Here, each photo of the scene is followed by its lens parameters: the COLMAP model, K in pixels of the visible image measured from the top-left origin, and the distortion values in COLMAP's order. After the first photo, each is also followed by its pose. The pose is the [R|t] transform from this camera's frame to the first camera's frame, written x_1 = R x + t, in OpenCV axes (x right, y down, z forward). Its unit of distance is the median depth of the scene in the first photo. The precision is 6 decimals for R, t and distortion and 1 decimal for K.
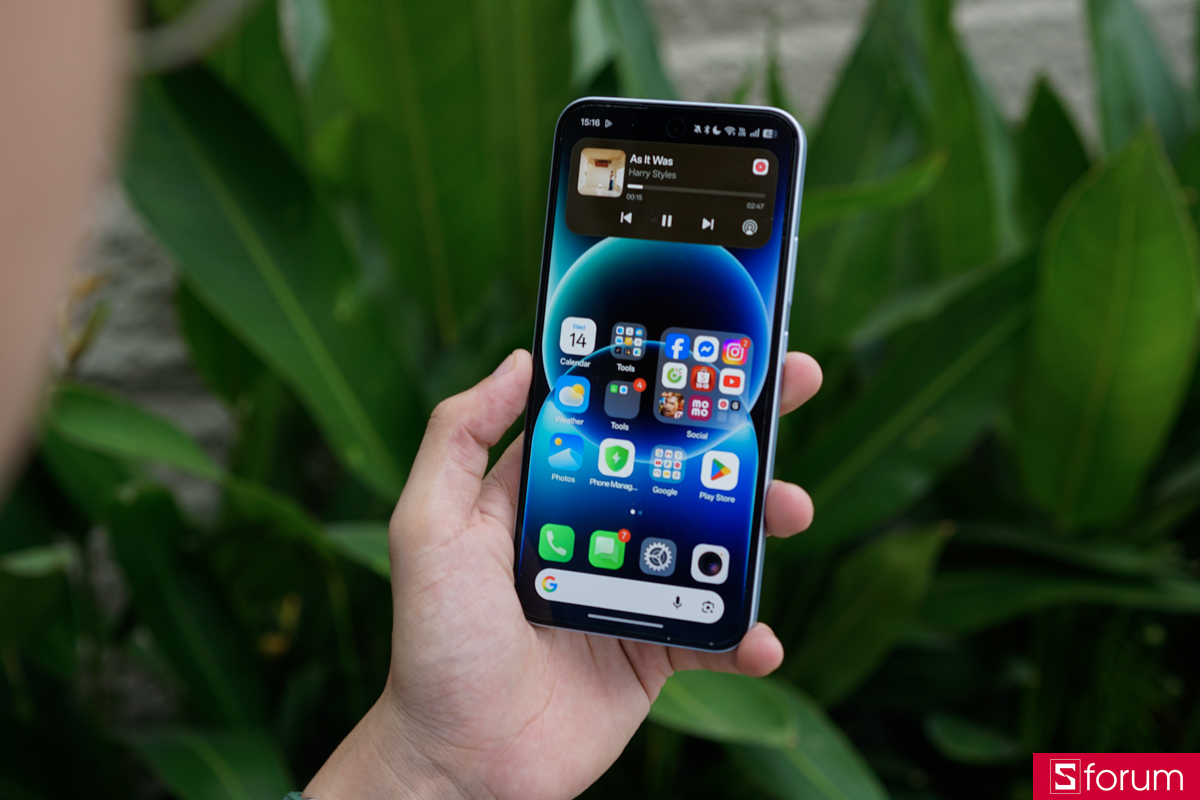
lens RADIAL K [[1767.7, 0, 598.5], [0, 1767.7, 344.0], [0, 0, 1]] dist [-0.007868, 0.035502]
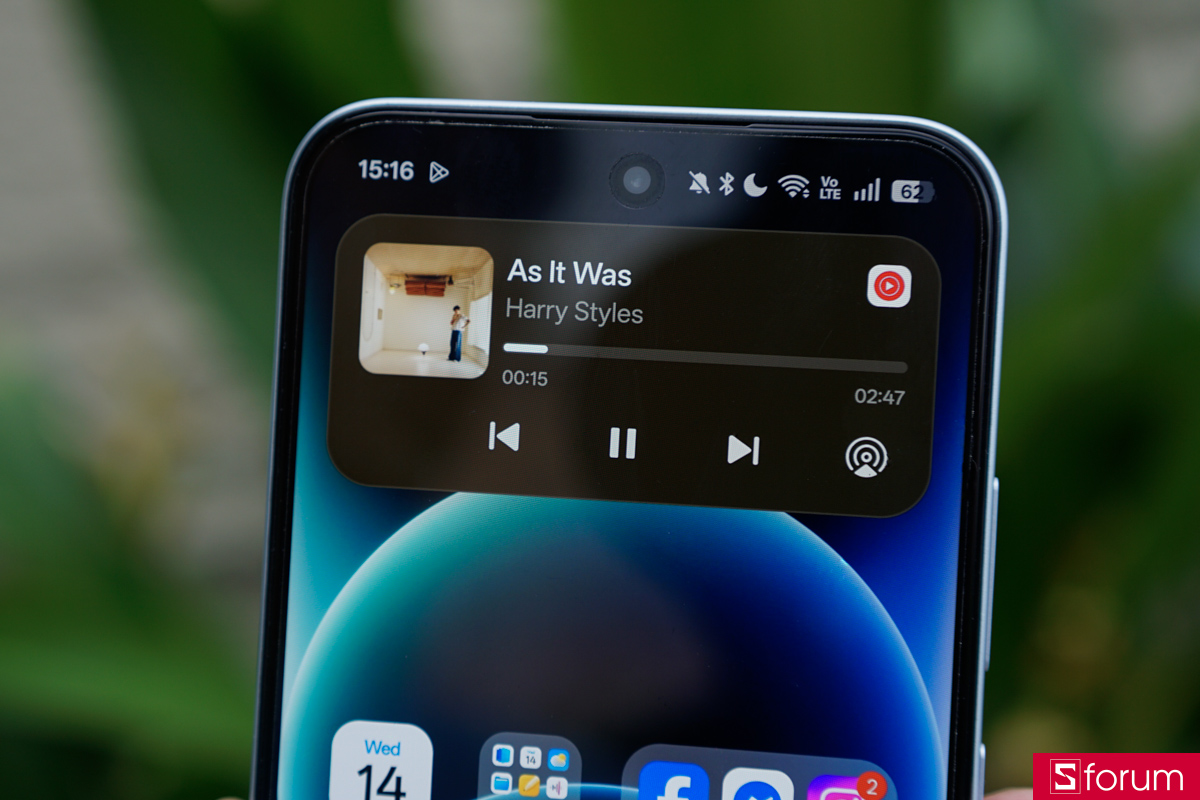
lens RADIAL K [[1767.7, 0, 598.5], [0, 1767.7, 344.0], [0, 0, 1]] dist [-0.007868, 0.035502]
pose [[0.978840, -0.048117, 0.198889, -0.035793], [0.047990, 0.998833, 0.005465, -0.091772], [-0.198920, 0.004195, 0.980007, 0.653347]]
